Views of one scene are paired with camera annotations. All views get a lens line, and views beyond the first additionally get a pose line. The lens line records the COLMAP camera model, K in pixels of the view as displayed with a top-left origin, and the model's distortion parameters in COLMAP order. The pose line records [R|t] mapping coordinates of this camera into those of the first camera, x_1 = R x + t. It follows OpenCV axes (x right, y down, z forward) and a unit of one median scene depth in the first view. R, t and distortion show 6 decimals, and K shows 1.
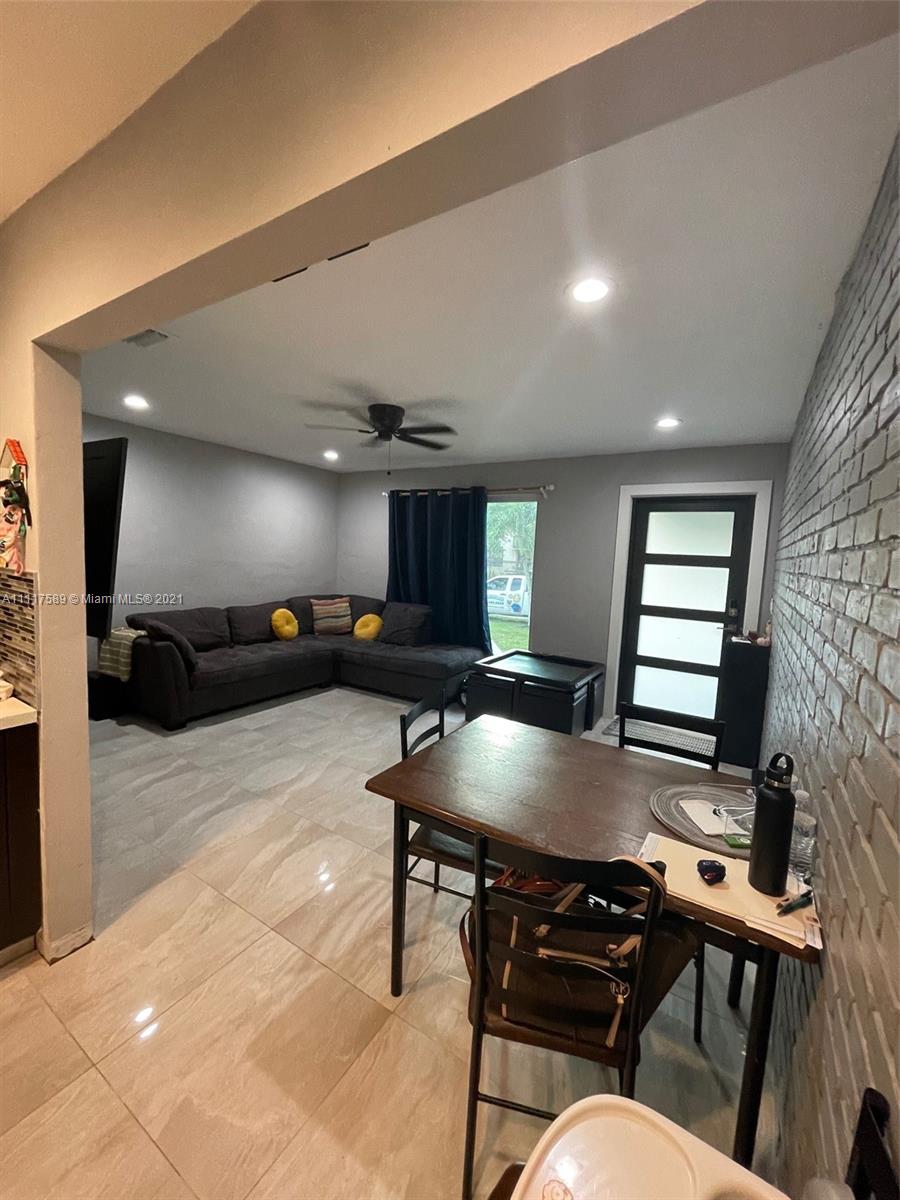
lens RADIAL K [[481.5, 0, 447.9], [0, 481.5, 597.0], [0, 0, 1]] dist [-0.001810, -0.000208]
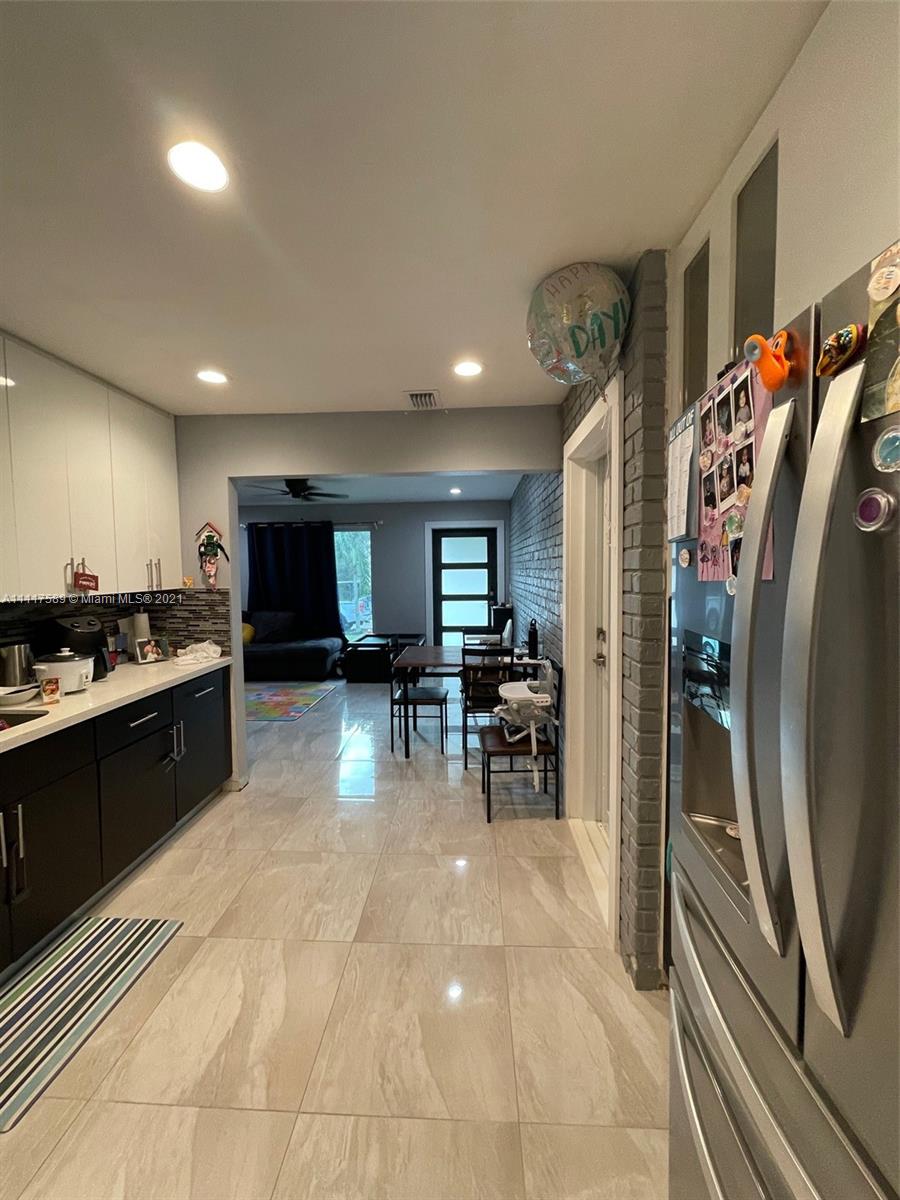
lens RADIAL K [[481.5, 0, 447.9], [0, 481.5, 597.0], [0, 0, 1]] dist [-0.001810, -0.000208]
pose [[0.872372, -0.084957, 0.481403, -0.387745], [0.097387, 0.995246, -0.000840, 0.028979], [-0.479043, 0.047615, 0.876499, -0.454958]]
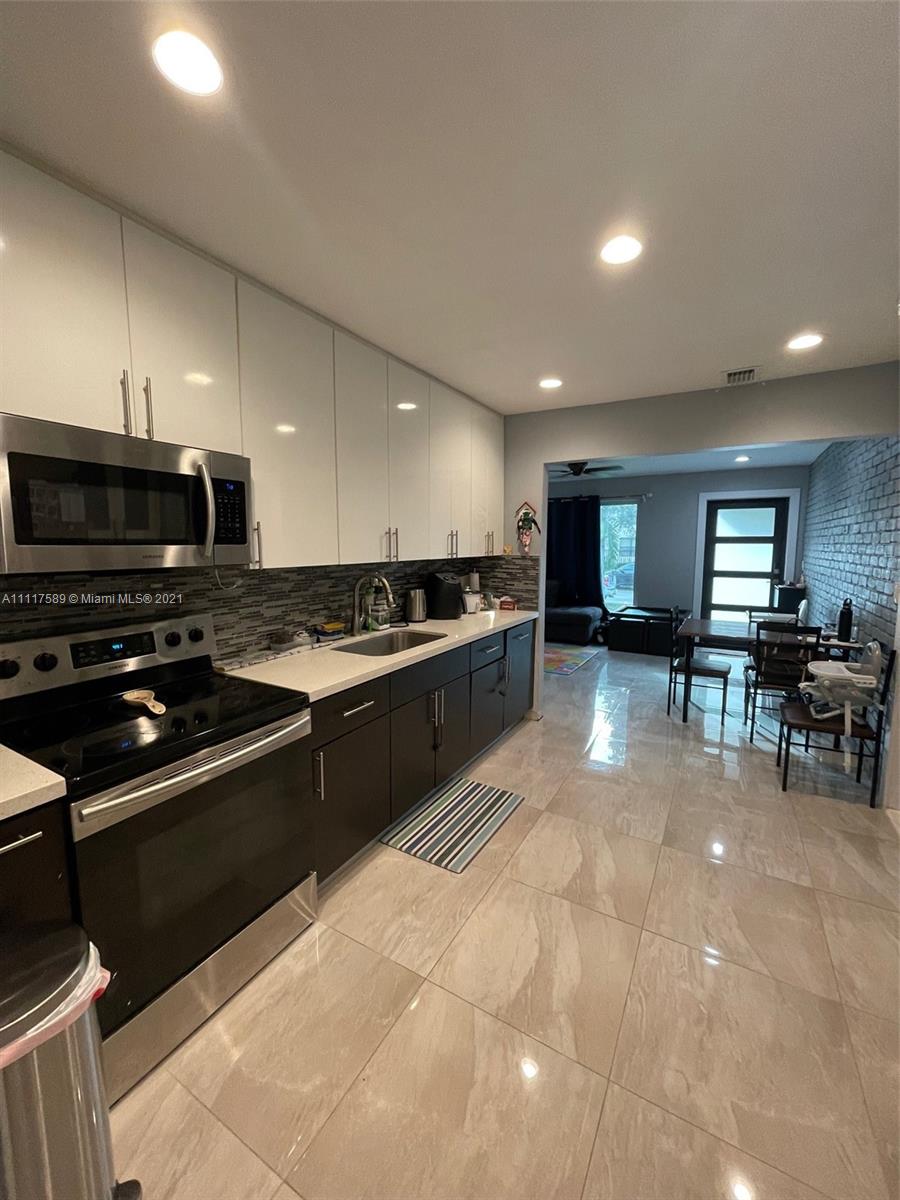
lens RADIAL K [[481.5, 0, 447.9], [0, 481.5, 597.0], [0, 0, 1]] dist [-0.001810, -0.000208]
pose [[0.998523, -0.047539, 0.026301, -0.525919], [0.047039, 0.998706, 0.019331, 0.034063], [-0.027186, -0.018066, 0.999467, -0.546314]]
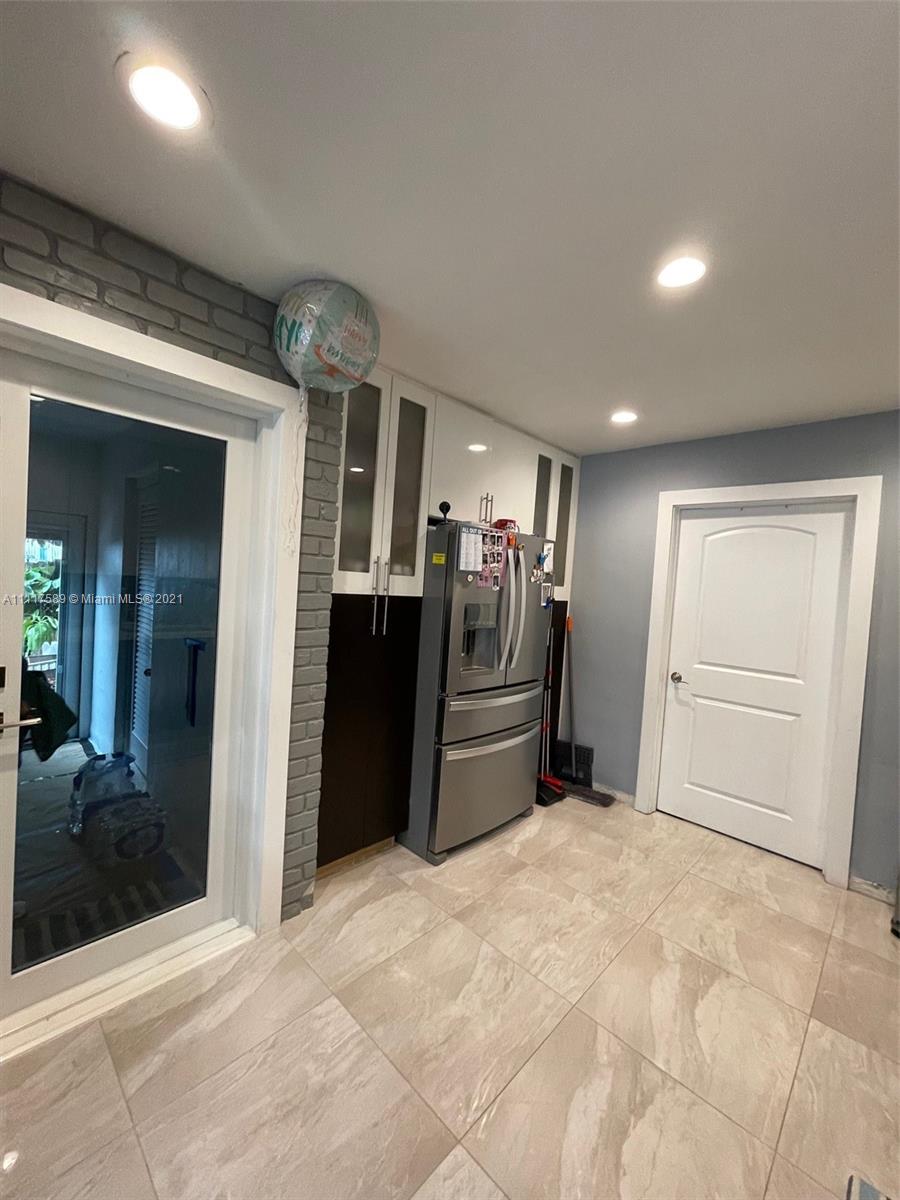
lens RADIAL K [[481.5, 0, 447.9], [0, 481.5, 597.0], [0, 0, 1]] dist [-0.001810, -0.000208]
pose [[-0.972545, -0.112912, 0.203485, -0.290034], [-0.086921, 0.987371, 0.132451, -0.032133], [-0.215871, 0.111128, -0.970078, 0.266686]]
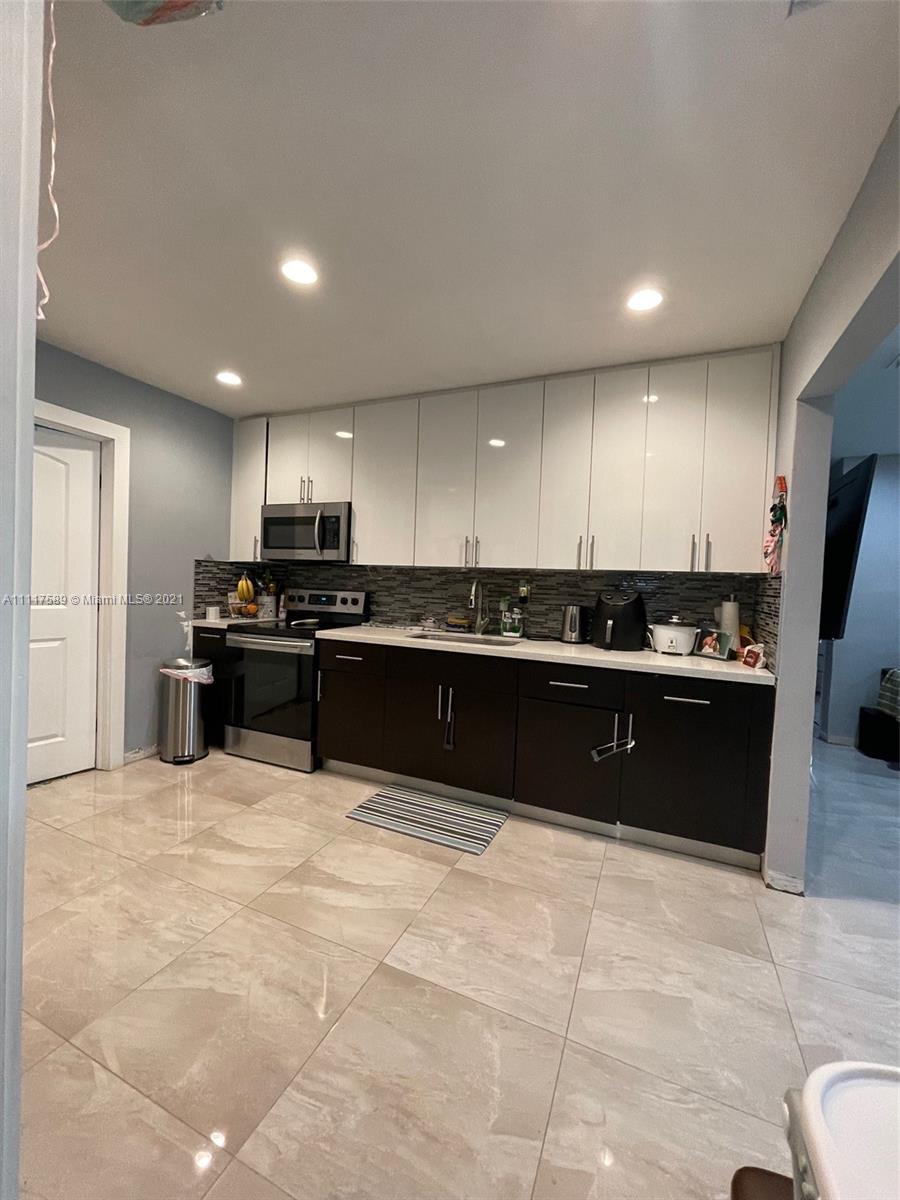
lens RADIAL K [[481.5, 0, 447.9], [0, 481.5, 597.0], [0, 0, 1]] dist [-0.001810, -0.000208]
pose [[0.147413, -0.011912, -0.989003, 0.115383], [-0.126053, 0.991547, -0.030731, 0.065866], [0.981010, 0.129197, 0.144666, -0.033259]]
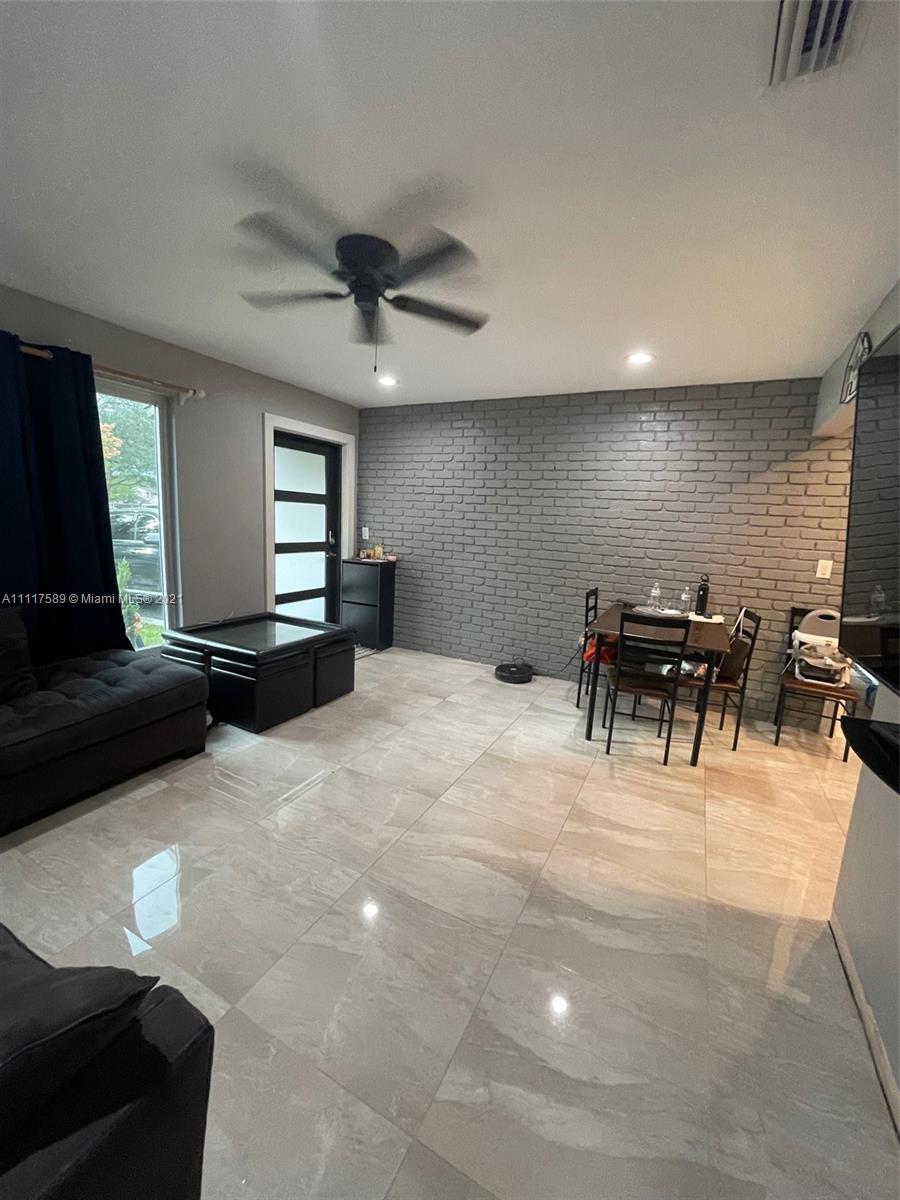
lens RADIAL K [[481.5, 0, 447.9], [0, 481.5, 597.0], [0, 0, 1]] dist [-0.001810, -0.000208]
pose [[-0.075149, -0.213569, 0.974033, -0.650312], [0.037392, 0.975505, 0.216776, -0.083437], [-0.996471, 0.052712, -0.065323, 0.786501]]
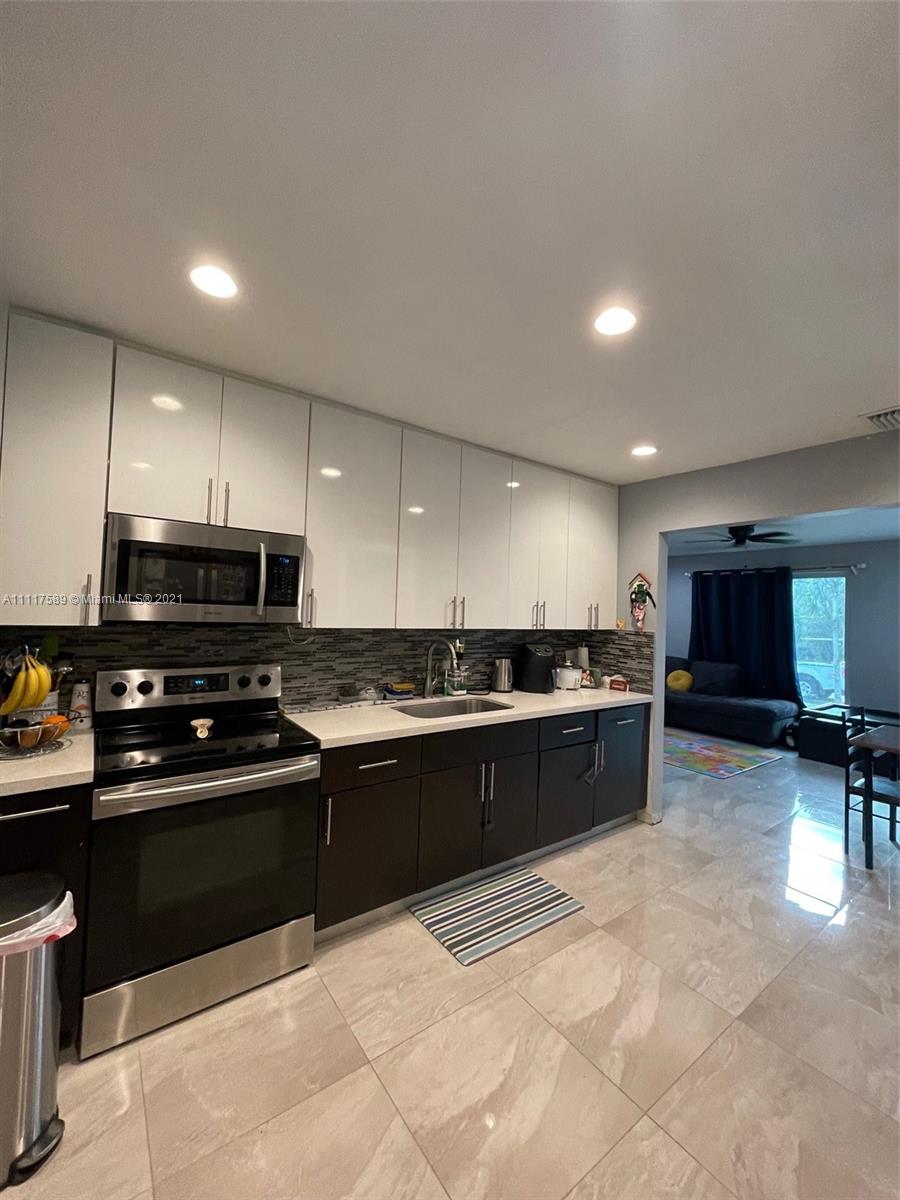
lens RADIAL K [[481.5, 0, 447.9], [0, 481.5, 597.0], [0, 0, 1]] dist [-0.001810, -0.000208]
pose [[0.929774, -0.023696, -0.367368, -0.346352], [-0.027230, 0.990765, -0.132825, 0.041135], [0.367123, 0.133500, 0.920542, -0.530676]]
